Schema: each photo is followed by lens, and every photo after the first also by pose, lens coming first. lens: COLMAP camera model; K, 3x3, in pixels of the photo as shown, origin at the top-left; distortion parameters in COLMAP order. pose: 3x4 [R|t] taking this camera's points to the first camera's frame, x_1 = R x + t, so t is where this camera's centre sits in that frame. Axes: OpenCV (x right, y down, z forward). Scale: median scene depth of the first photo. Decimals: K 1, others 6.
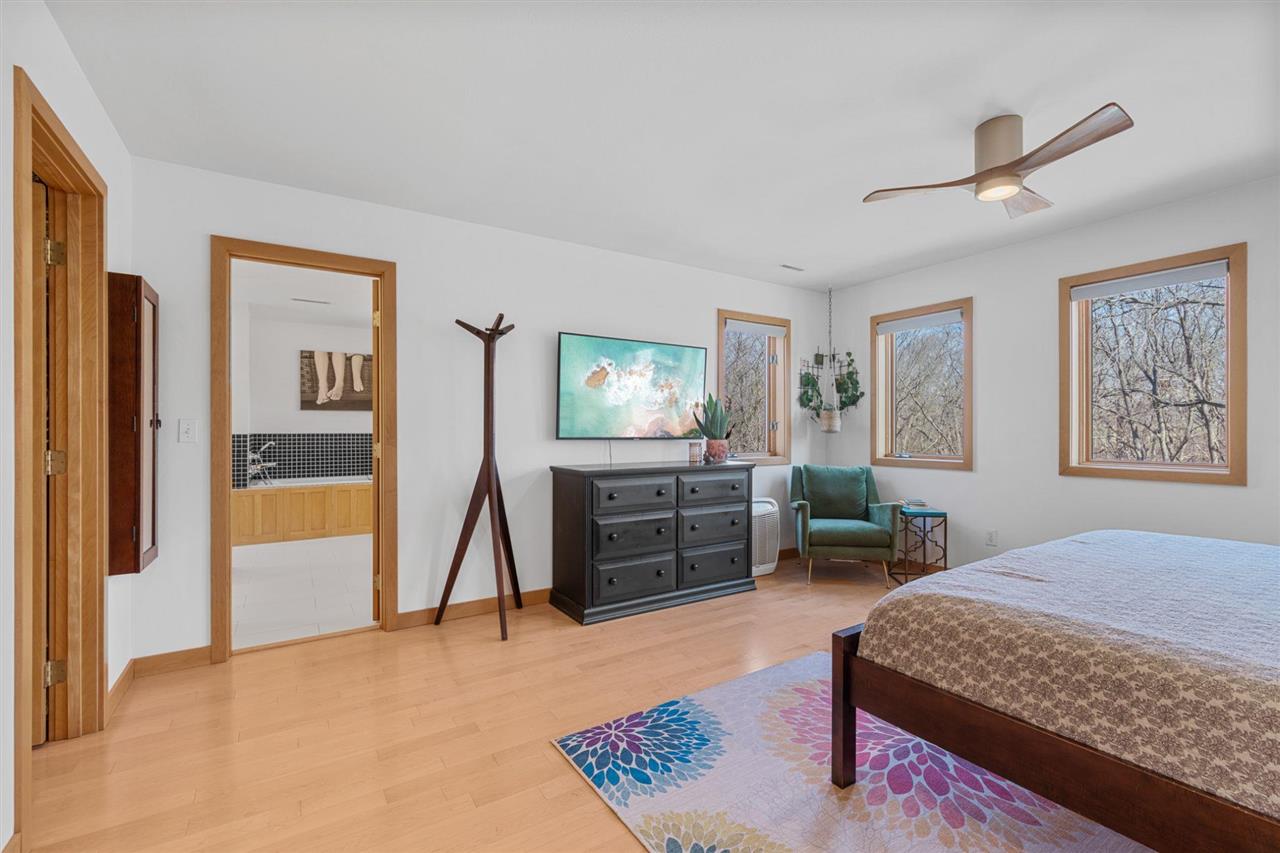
lens RADIAL K [[556.7, 0, 645.5], [0, 556.7, 429.8], [0, 0, 1]] dist [0.002121, -0.000480]
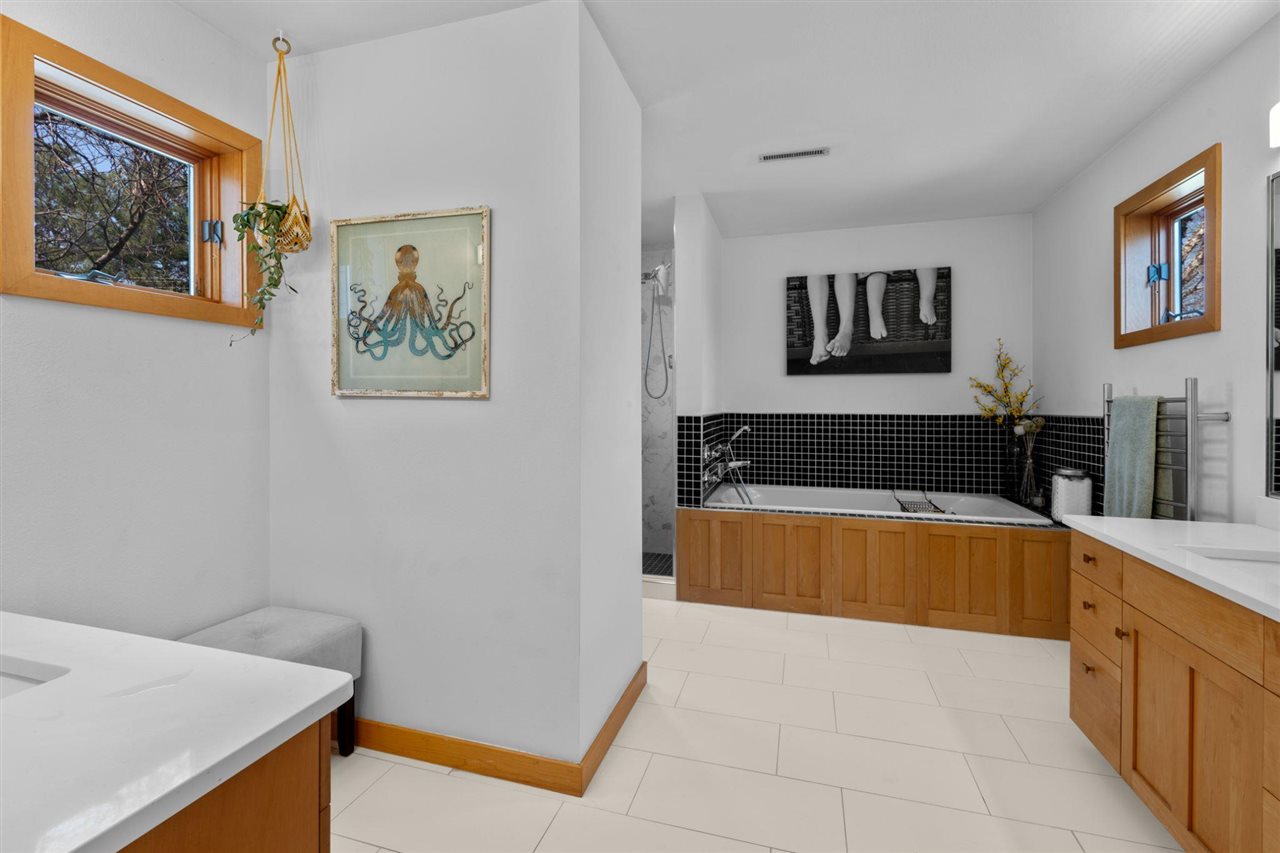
lens RADIAL K [[556.7, 0, 634.2], [0, 556.7, 404.7], [0, 0, 1]] dist [0.002121, -0.000480]
pose [[0.649673, 0.002982, -0.760208, -0.266099], [0.000031, 0.999992, 0.003950, -0.005668], [0.760214, -0.002590, 0.649668, 0.481268]]
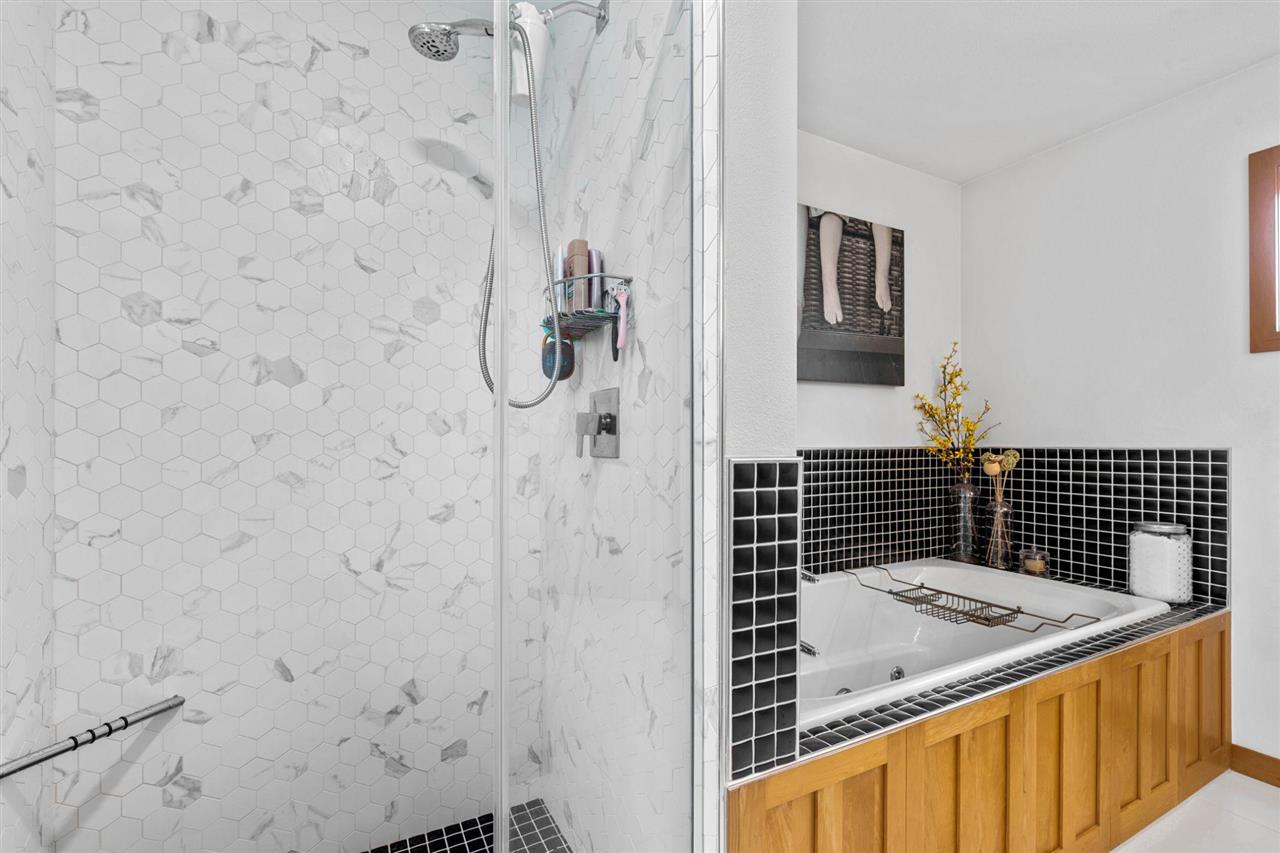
lens RADIAL K [[556.7, 0, 634.6], [0, 556.7, 441.0], [0, 0, 1]] dist [0.002121, -0.000480]
pose [[0.995904, 0.002717, -0.090379, -0.641936], [-0.002294, 0.999986, 0.004792, 0.000183], [0.090391, -0.004565, 0.995896, 0.696350]]
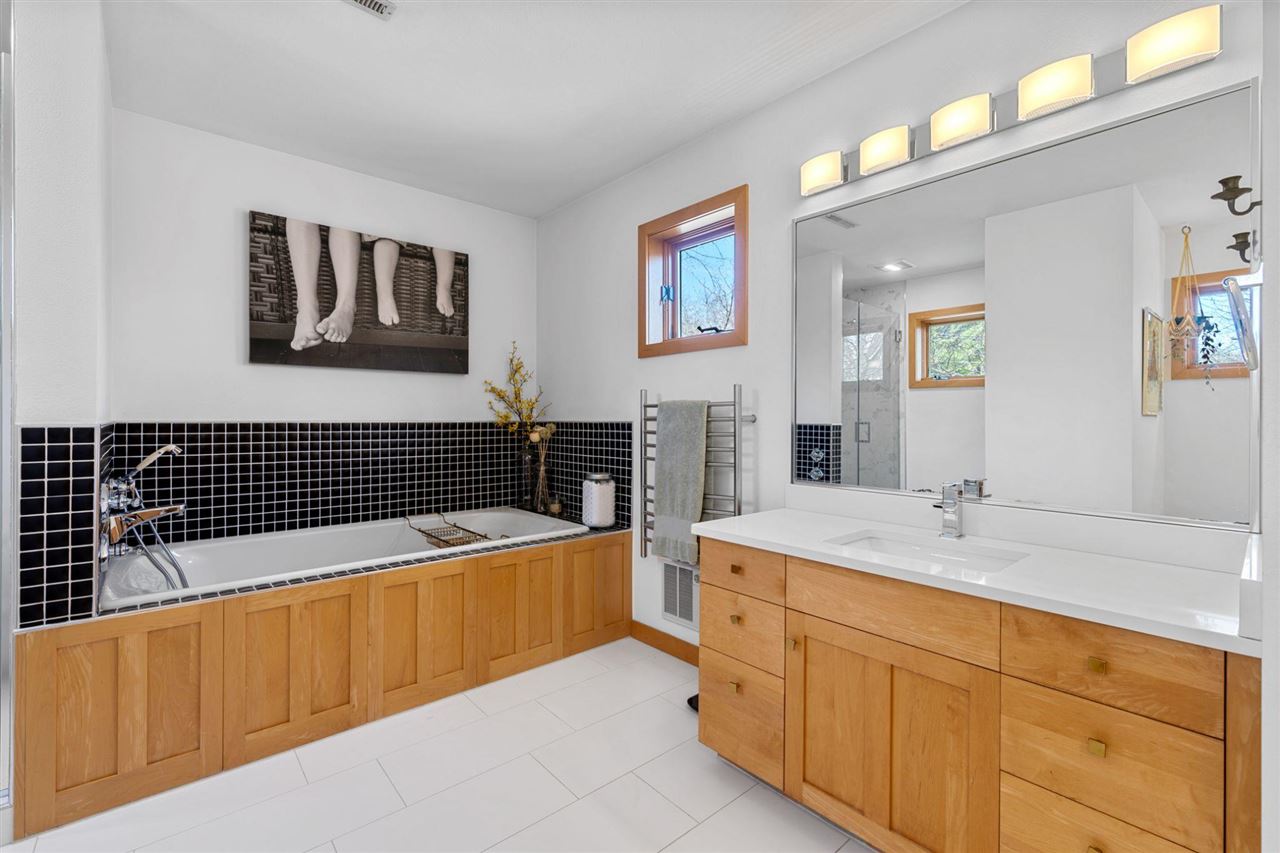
lens RADIAL K [[556.7, 0, 635.4], [0, 556.7, 416.2], [0, 0, 1]] dist [0.002121, -0.000480]
pose [[0.990177, 0.004613, 0.139747, -0.410231], [-0.004610, 0.999989, -0.000350, 0.000985], [-0.139747, -0.000298, 0.990187, 0.580539]]
